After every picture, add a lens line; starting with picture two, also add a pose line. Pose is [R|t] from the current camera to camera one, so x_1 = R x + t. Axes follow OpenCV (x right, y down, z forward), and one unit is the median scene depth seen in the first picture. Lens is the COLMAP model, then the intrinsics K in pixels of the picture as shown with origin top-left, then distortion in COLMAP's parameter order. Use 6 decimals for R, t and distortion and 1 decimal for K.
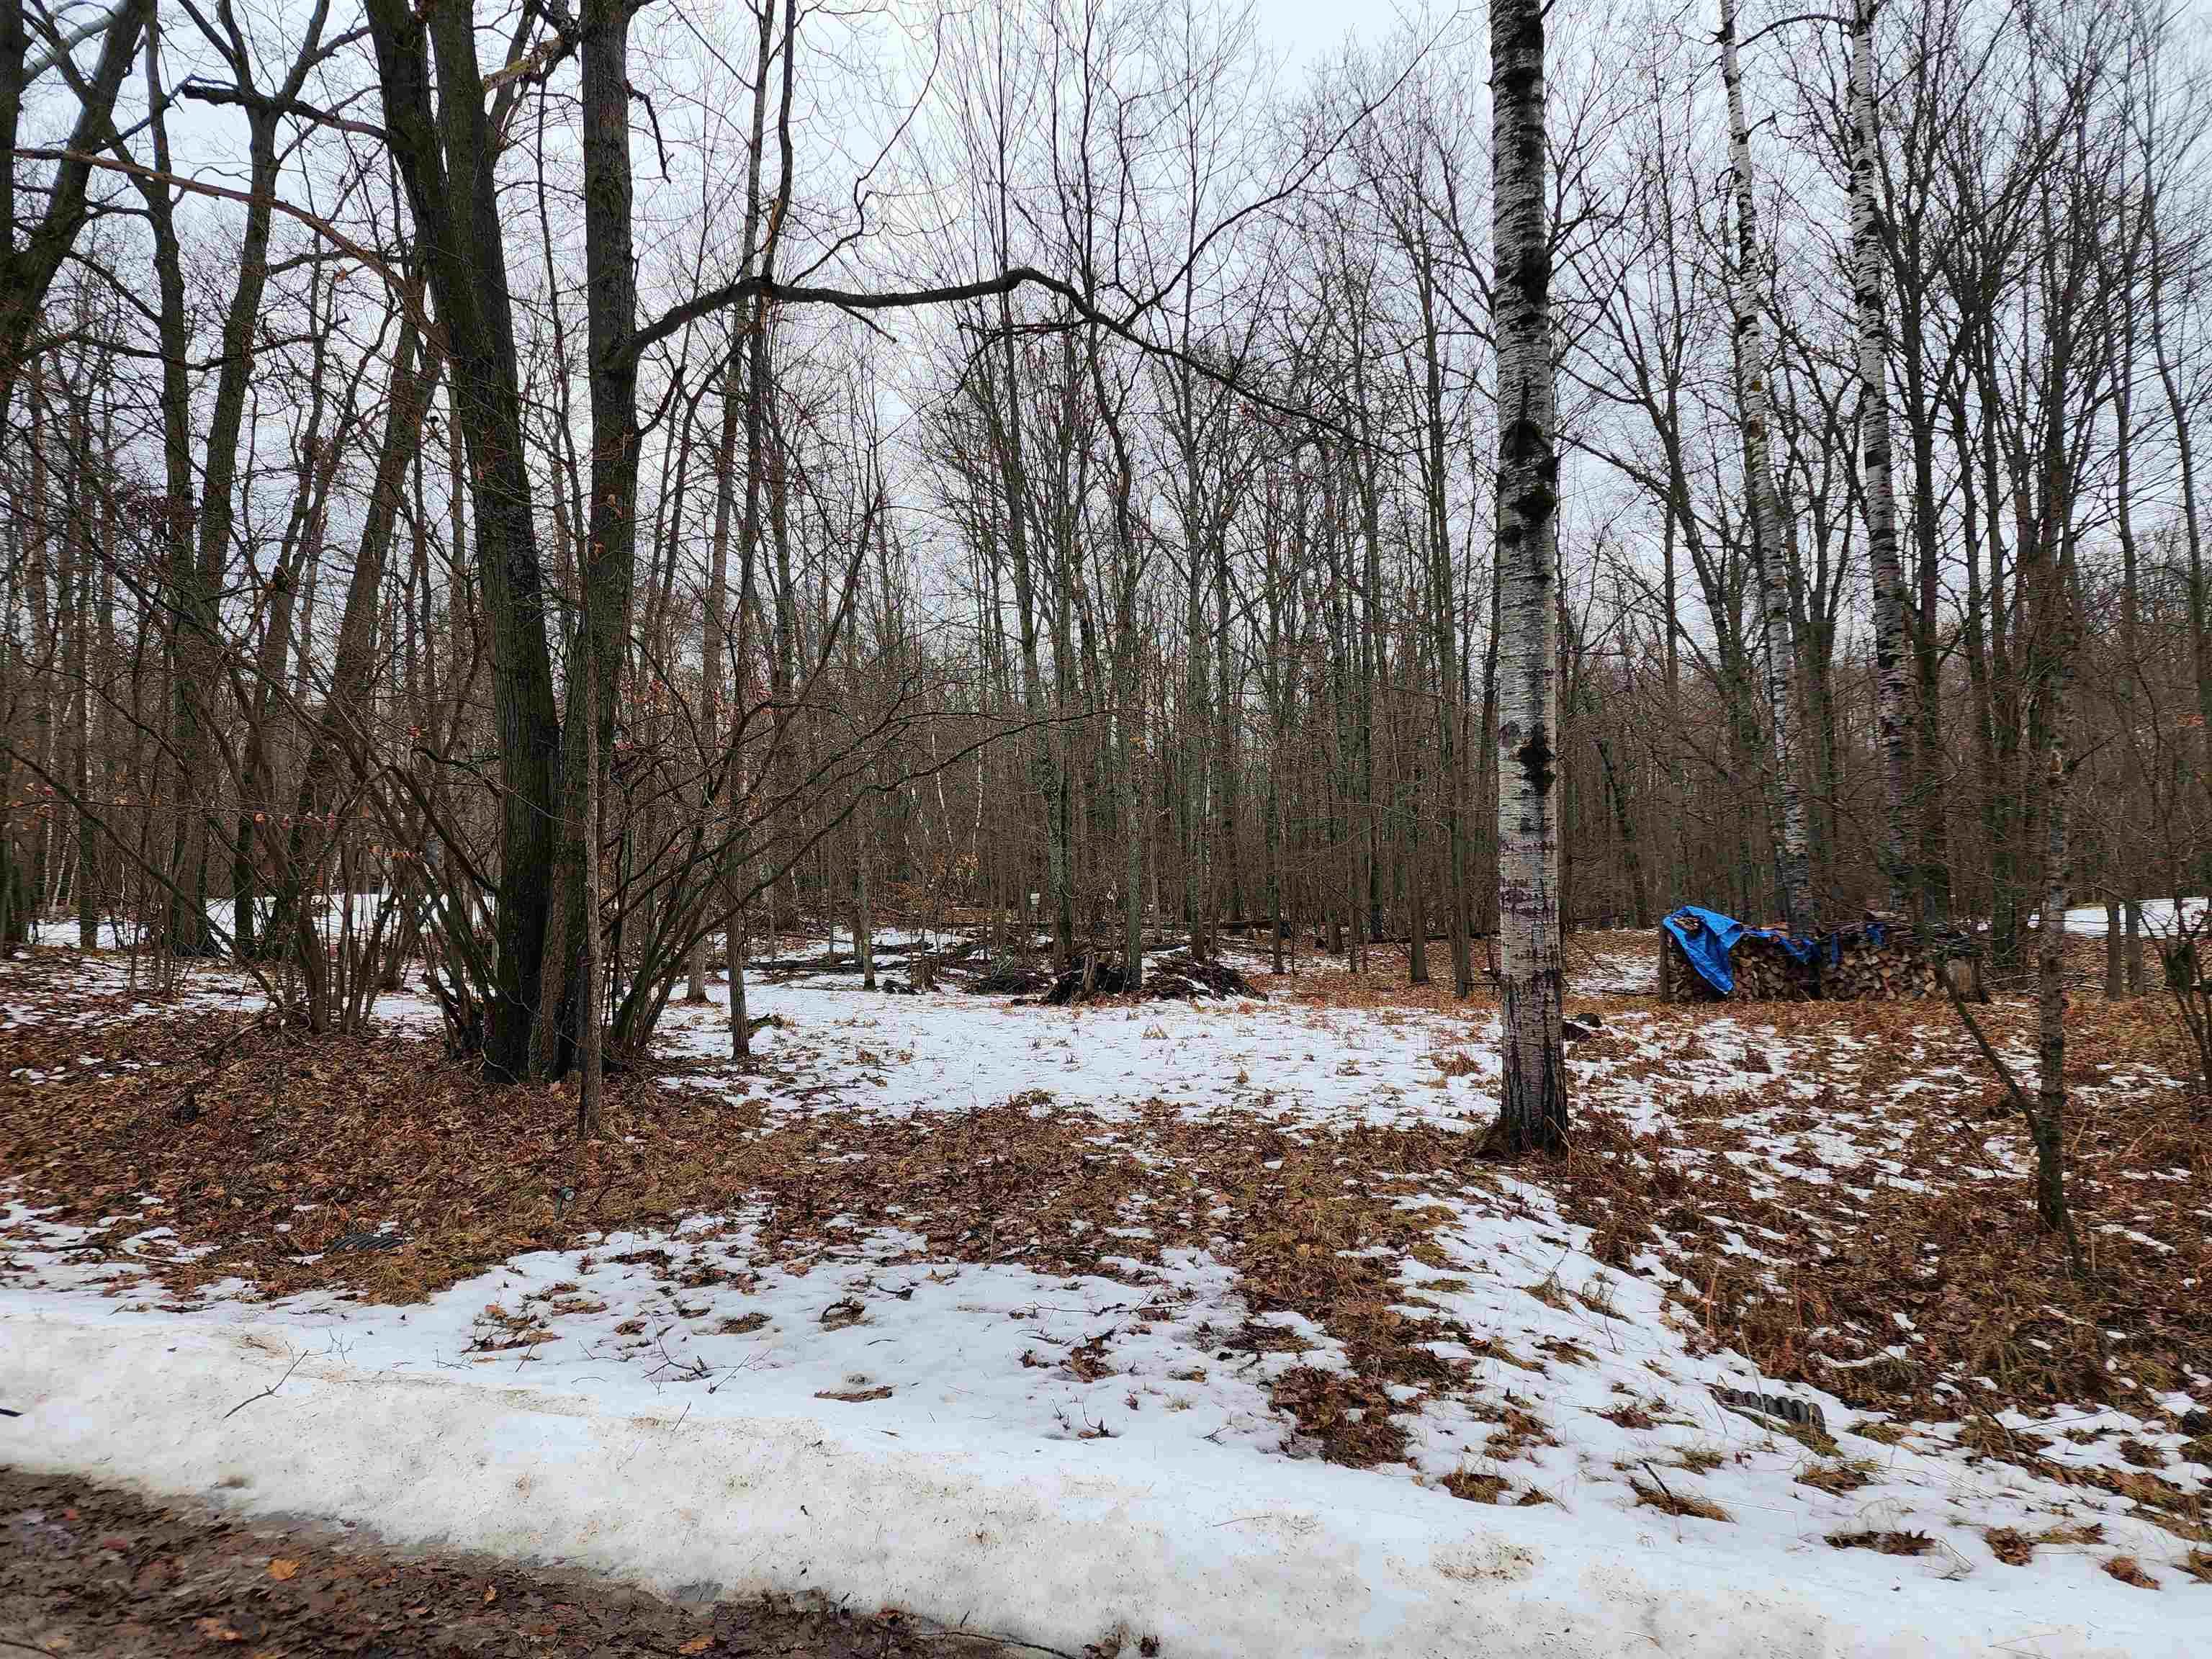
lens RADIAL K [[1477.1, 0, 1106.4], [0, 1477.1, 823.6], [0, 0, 1]] dist [0.067532, 0.001483]
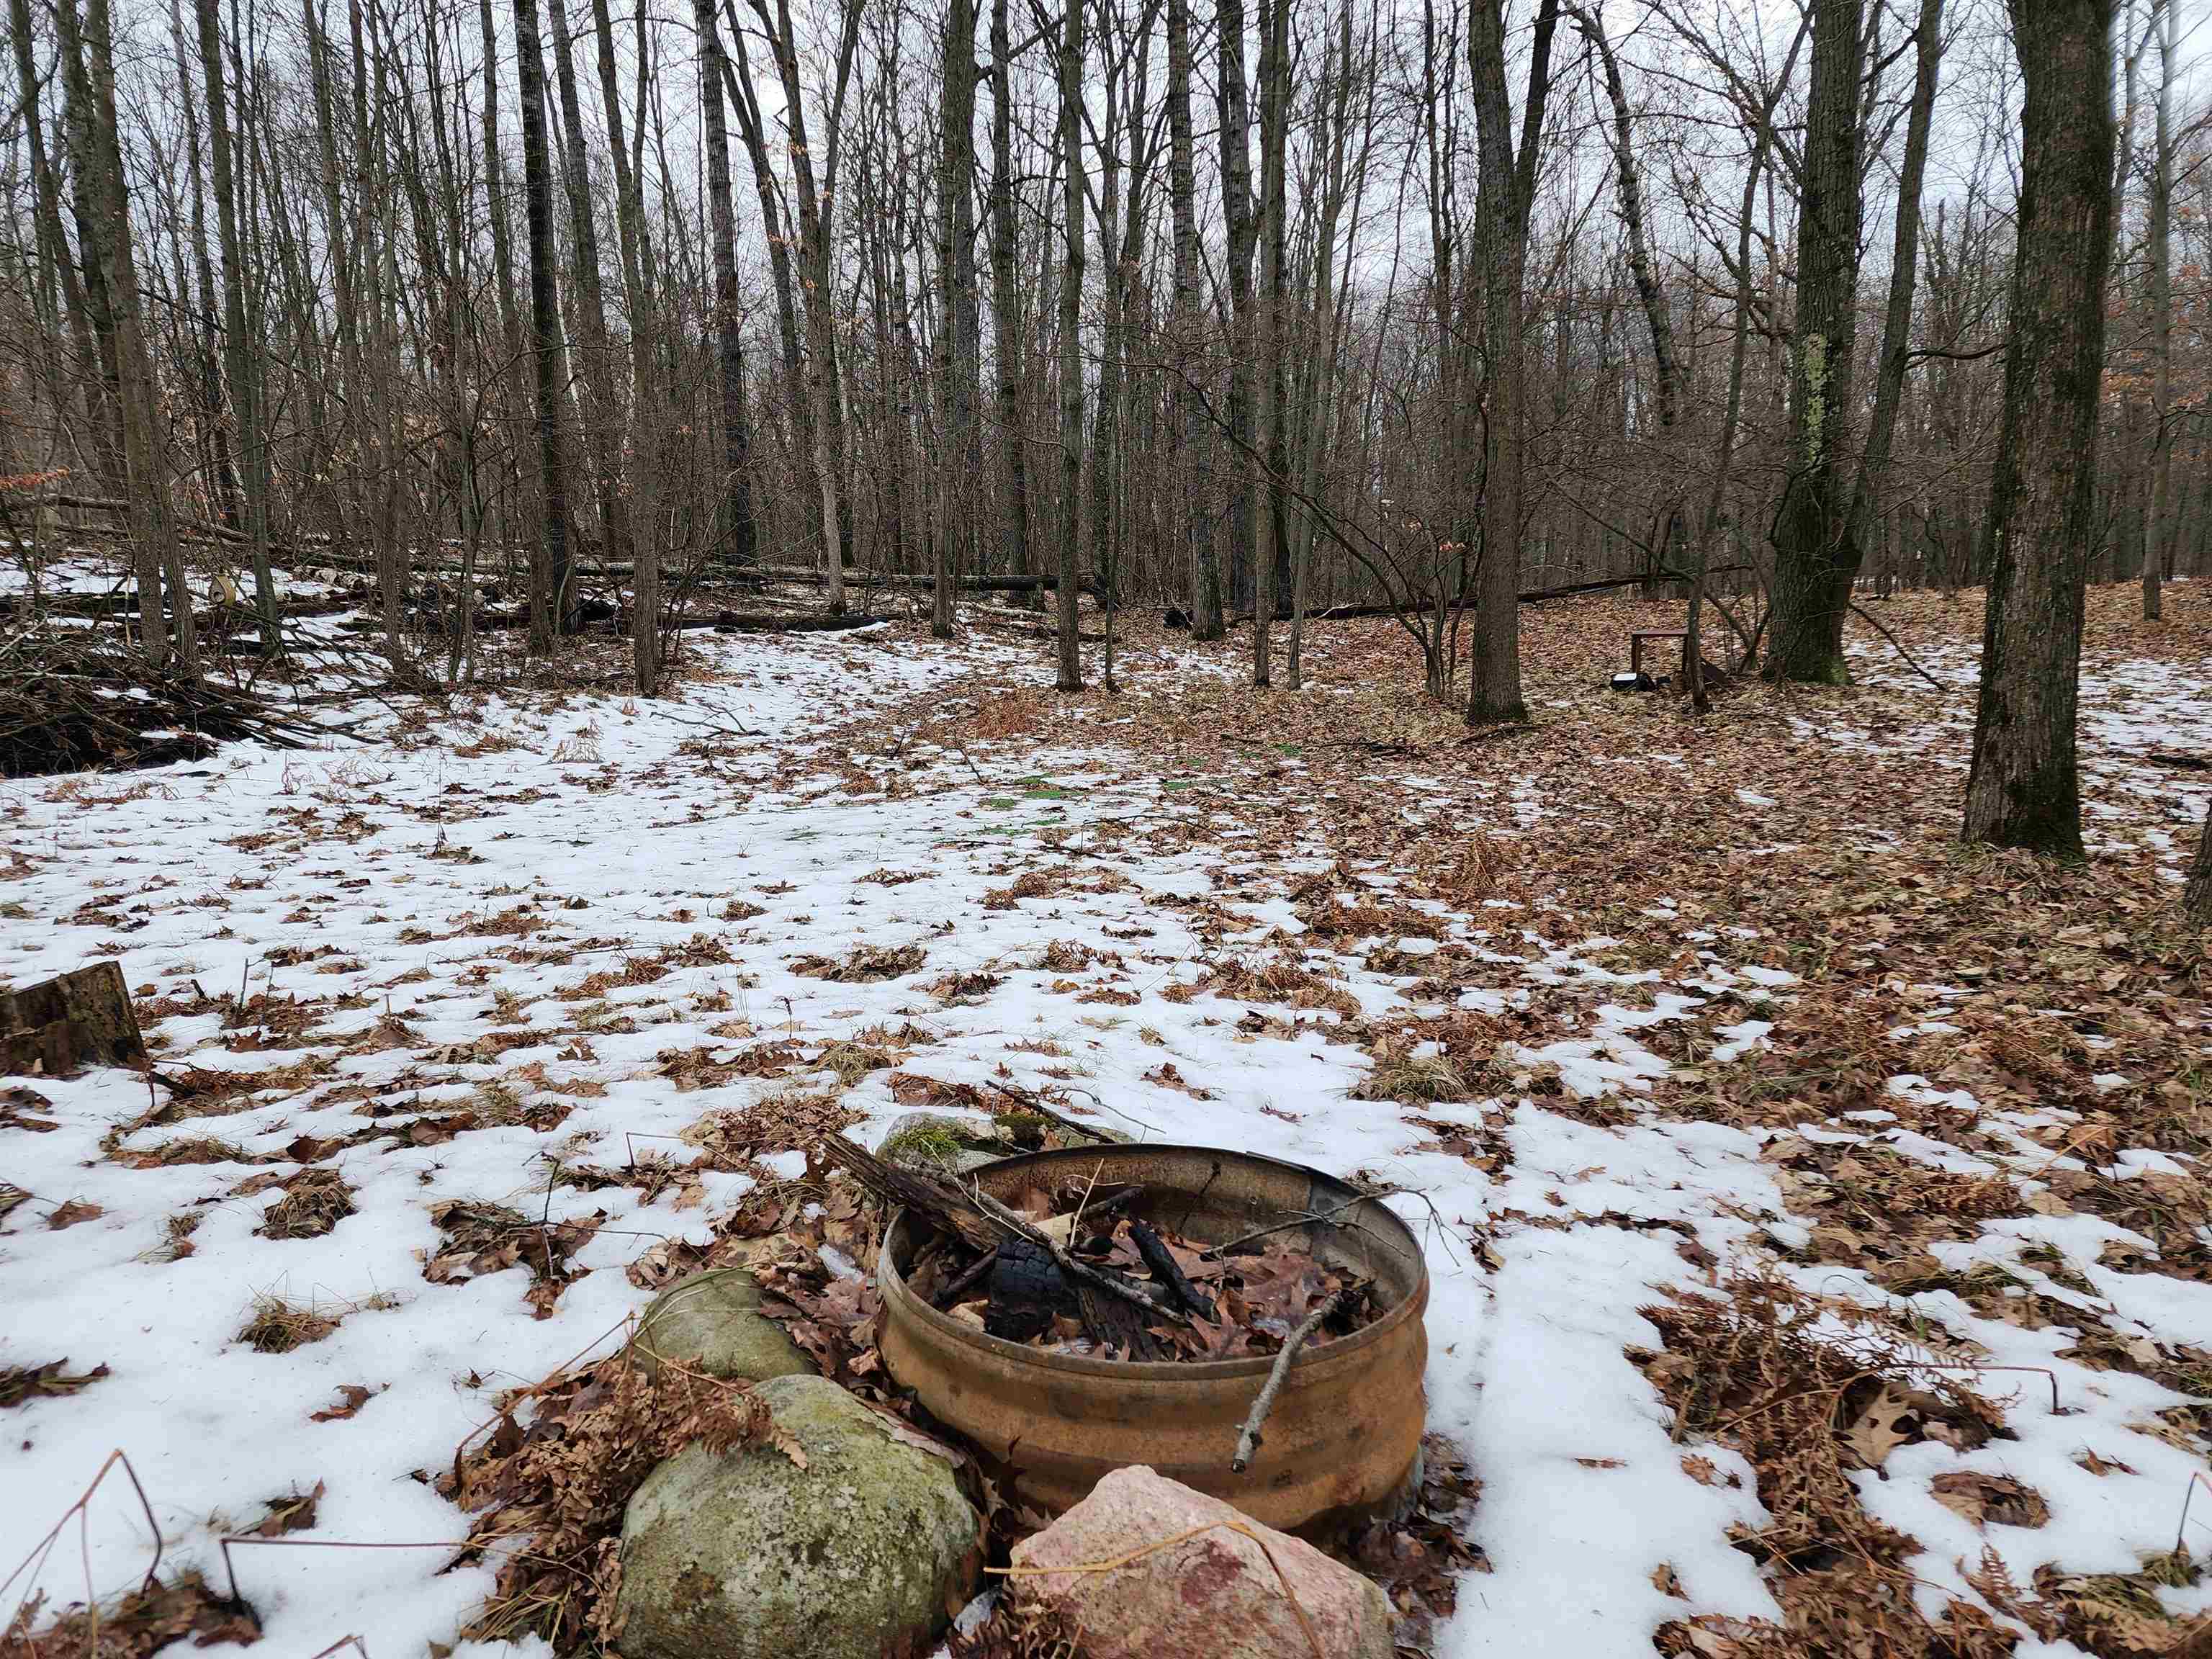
lens RADIAL K [[1477.1, 0, 1105.5], [0, 1477.1, 831.0], [0, 0, 1]] dist [0.067532, 0.001483]
pose [[0.994790, -0.003267, 0.101895, 0.095107], [-0.018094, 0.977961, 0.208002, 0.063328], [-0.100329, -0.208762, 0.972806, 0.679945]]
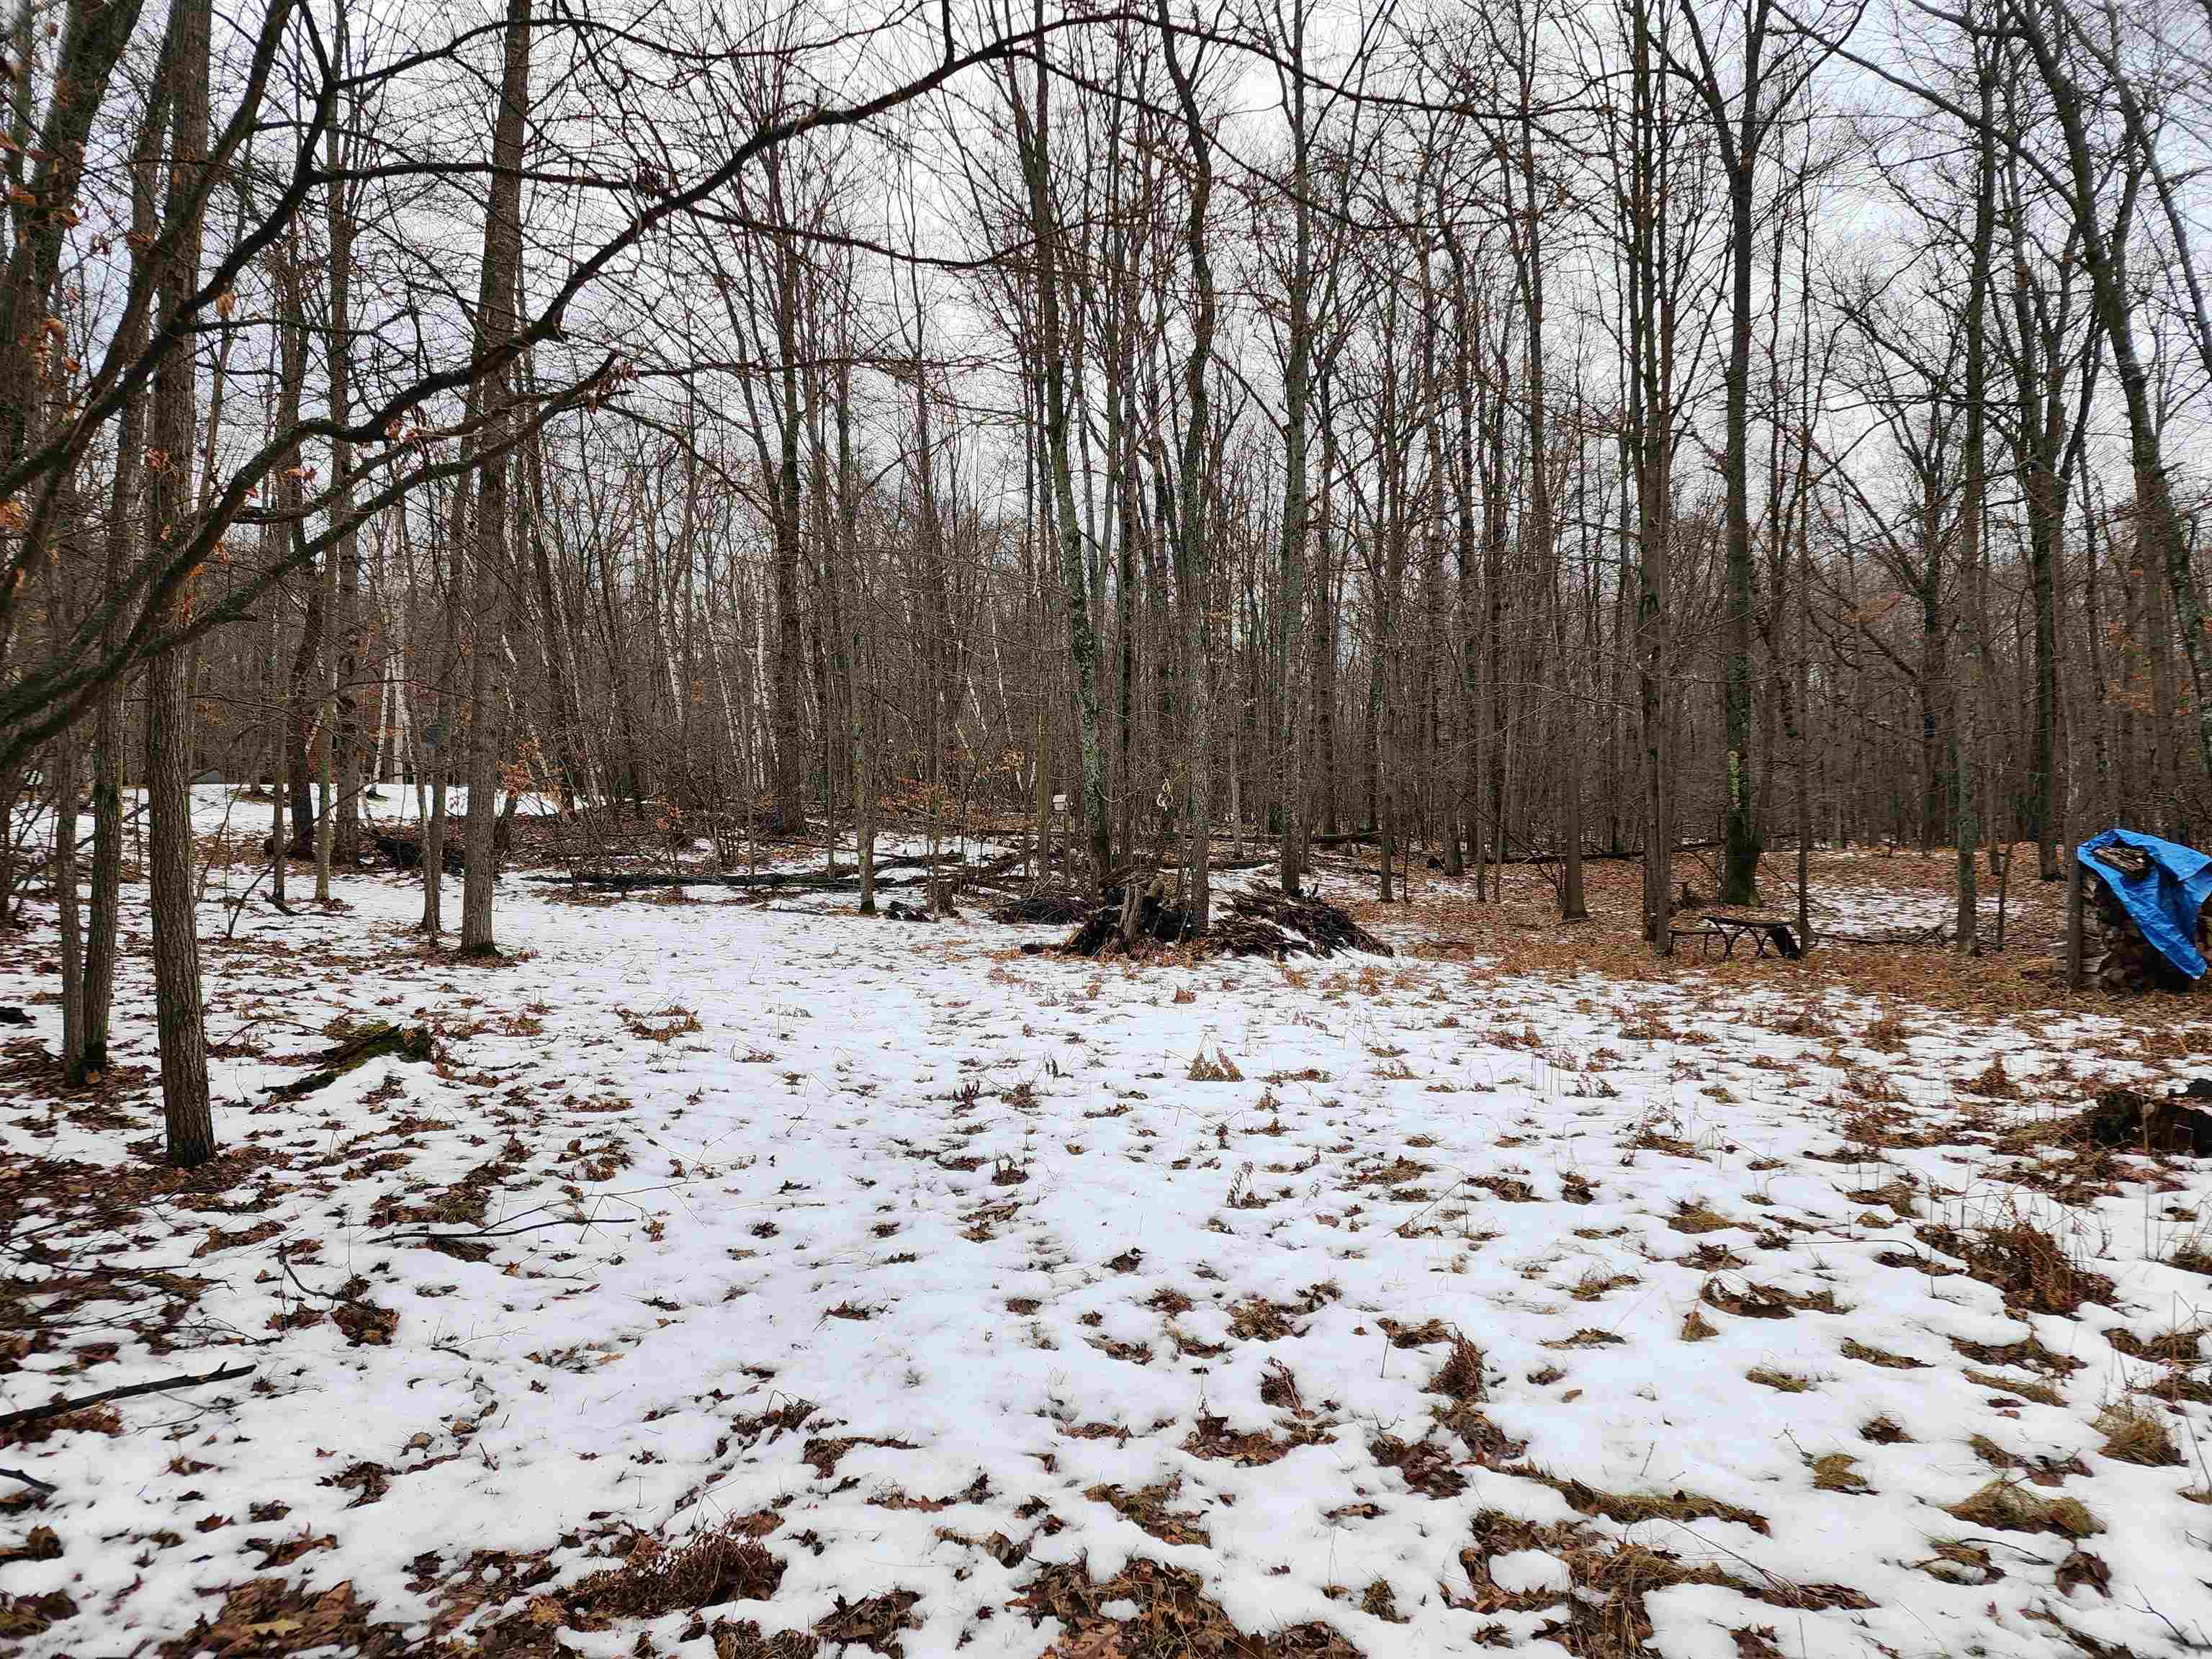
lens RADIAL K [[1477.1, 0, 1099.2], [0, 1477.1, 834.3], [0, 0, 1]] dist [0.067532, 0.001483]
pose [[0.997940, 0.019166, -0.061219, 0.009414], [-0.014839, 0.997411, 0.070367, 0.011384], [0.062409, -0.069314, 0.995641, 0.205027]]
